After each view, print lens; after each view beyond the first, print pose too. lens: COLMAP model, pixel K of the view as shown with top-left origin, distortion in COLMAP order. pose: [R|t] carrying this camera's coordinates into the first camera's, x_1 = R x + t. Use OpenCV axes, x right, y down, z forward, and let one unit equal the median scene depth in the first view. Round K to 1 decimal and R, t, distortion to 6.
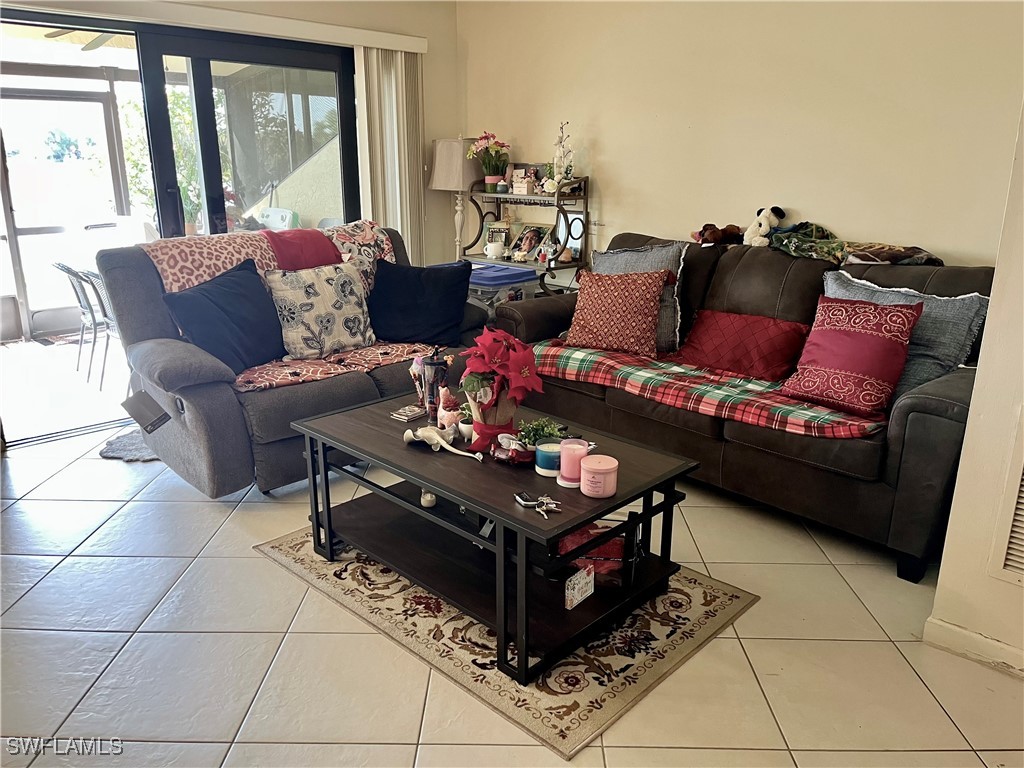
lens RADIAL K [[776.2, 0, 512.7], [0, 776.2, 388.2], [0, 0, 1]] dist [0.066996, -0.085462]
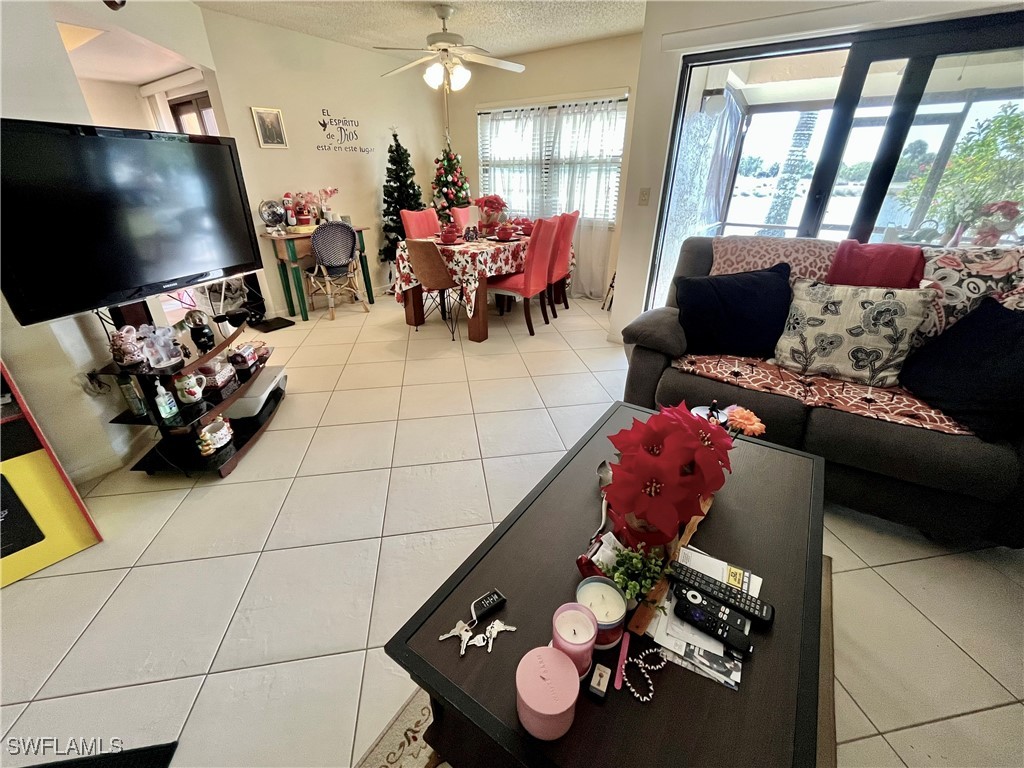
lens RADIAL K [[419.1, 0, 508.0], [0, 419.1, 384.8], [0, 0, 1]] dist [-0.002015, -0.000735]
pose [[0.173129, 0.436457, -0.882911, 0.182685], [-0.280433, 0.881186, 0.380615, -0.134546], [0.944131, 0.181702, 0.274955, 0.531758]]
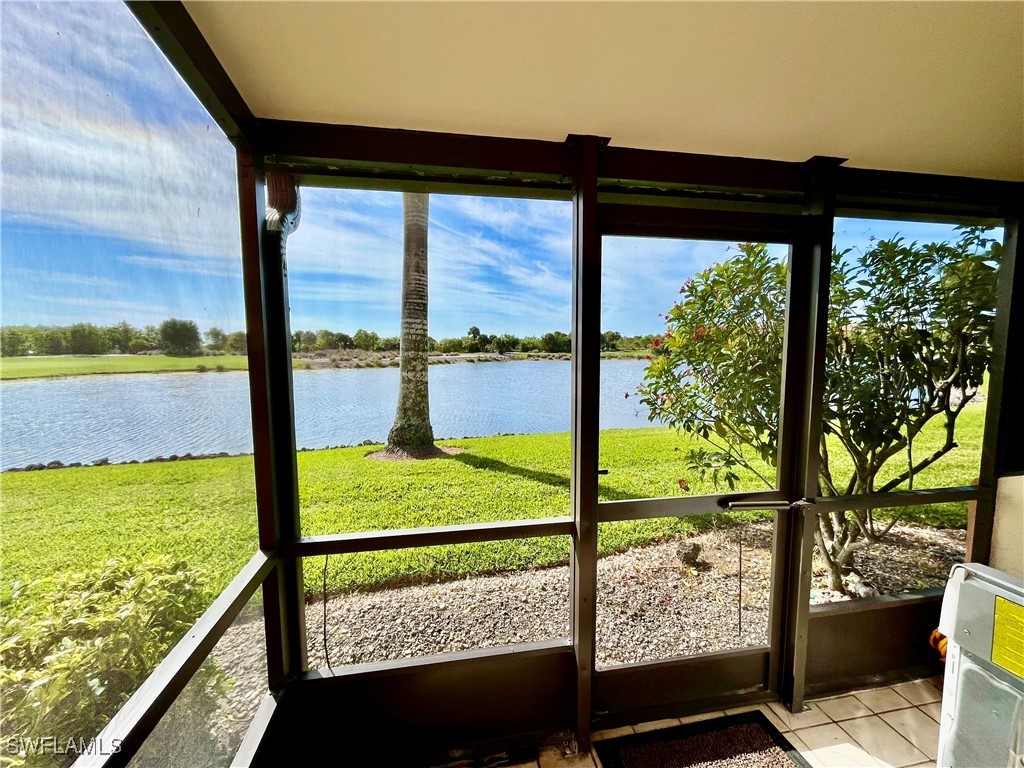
lens RADIAL K [[419.1, 0, 508.9], [0, 419.1, 385.1], [0, 0, 1]] dist [-0.002015, -0.000735]
pose [[0.824127, 0.037118, -0.565187, -1.032001], [-0.149119, 0.976866, -0.153283, -0.436969], [0.546423, 0.210605, 0.810597, 1.453191]]
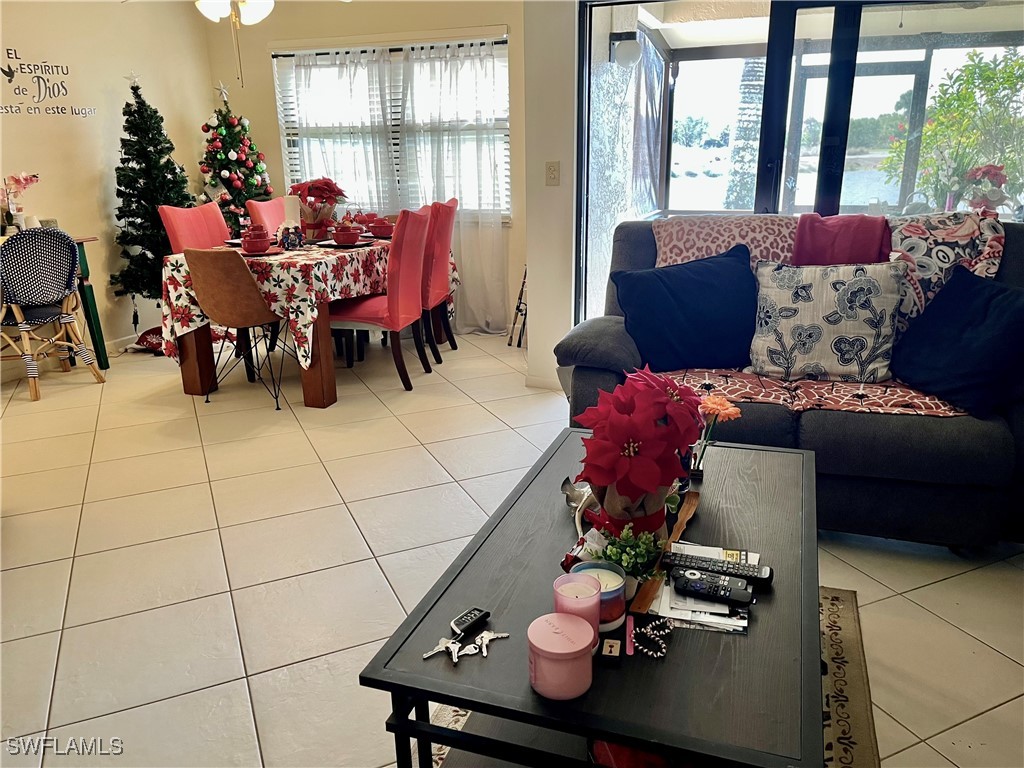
lens RADIAL K [[776.2, 0, 516.4], [0, 776.2, 391.0], [0, 0, 1]] dist [0.066996, -0.085462]
pose [[0.424059, 0.256834, -0.868452, 0.342298], [-0.240428, 0.956460, 0.165463, -0.098934], [0.873137, 0.138634, 0.467346, 0.431498]]
